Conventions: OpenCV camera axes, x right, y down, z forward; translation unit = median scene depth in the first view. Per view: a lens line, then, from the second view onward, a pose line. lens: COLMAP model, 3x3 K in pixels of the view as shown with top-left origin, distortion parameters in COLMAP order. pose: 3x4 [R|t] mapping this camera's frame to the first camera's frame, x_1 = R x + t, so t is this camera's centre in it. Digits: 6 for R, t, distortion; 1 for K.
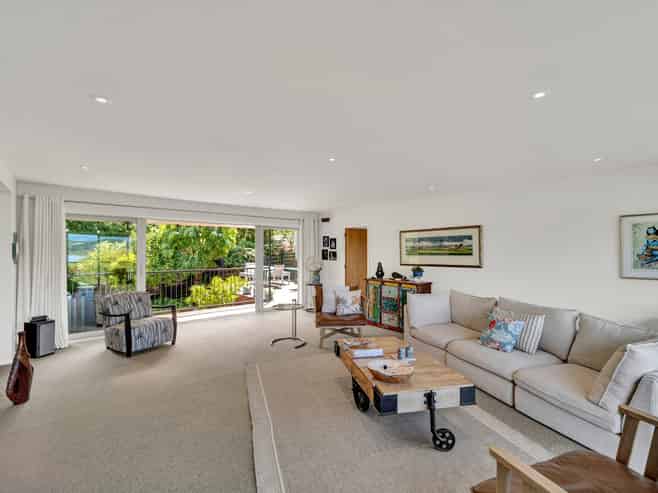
lens RADIAL K [[306.1, 0, 329.0], [0, 306.1, 250.5], [0, 0, 1]] dist [-0.000411, -0.000766]
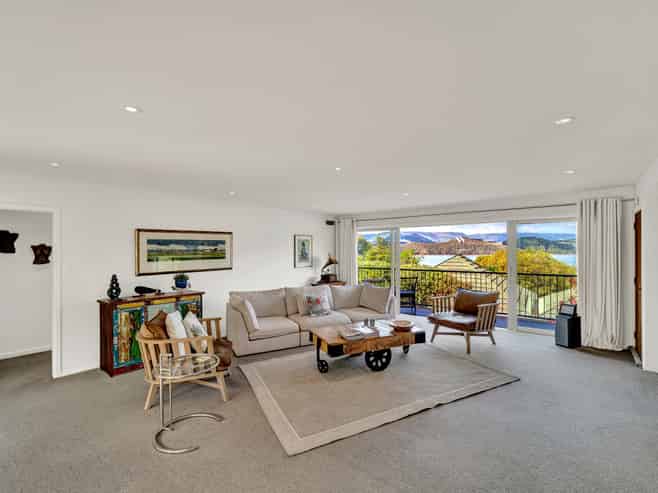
lens RADIAL K [[306.1, 0, 329.0], [0, 306.1, 250.5], [0, 0, 1]] dist [-0.000411, -0.000766]
pose [[-0.183556, -0.002317, 0.983007, -0.630821], [0.003664, 0.999989, 0.003042, -0.014350], [-0.983002, 0.004160, -0.183545, 0.770054]]
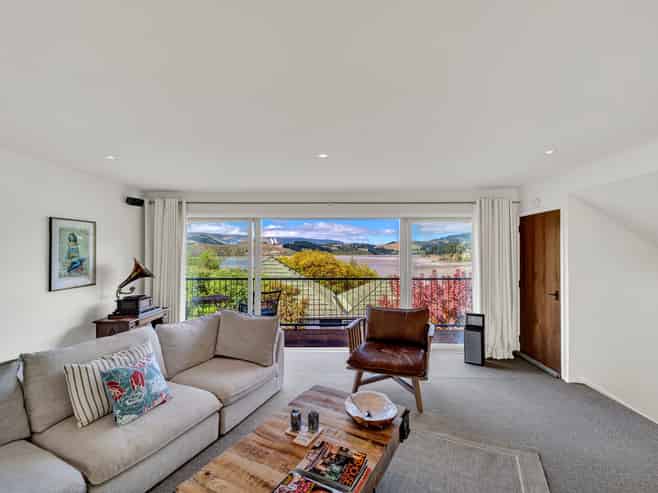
lens RADIAL K [[306.1, 0, 329.0], [0, 306.1, 250.5], [0, 0, 1]] dist [-0.000411, -0.000766]
pose [[-0.751133, -0.000185, 0.660151, -0.115805], [-0.001886, 0.999996, -0.001866, -0.014229], [-0.660148, -0.002646, -0.751131, 0.760705]]
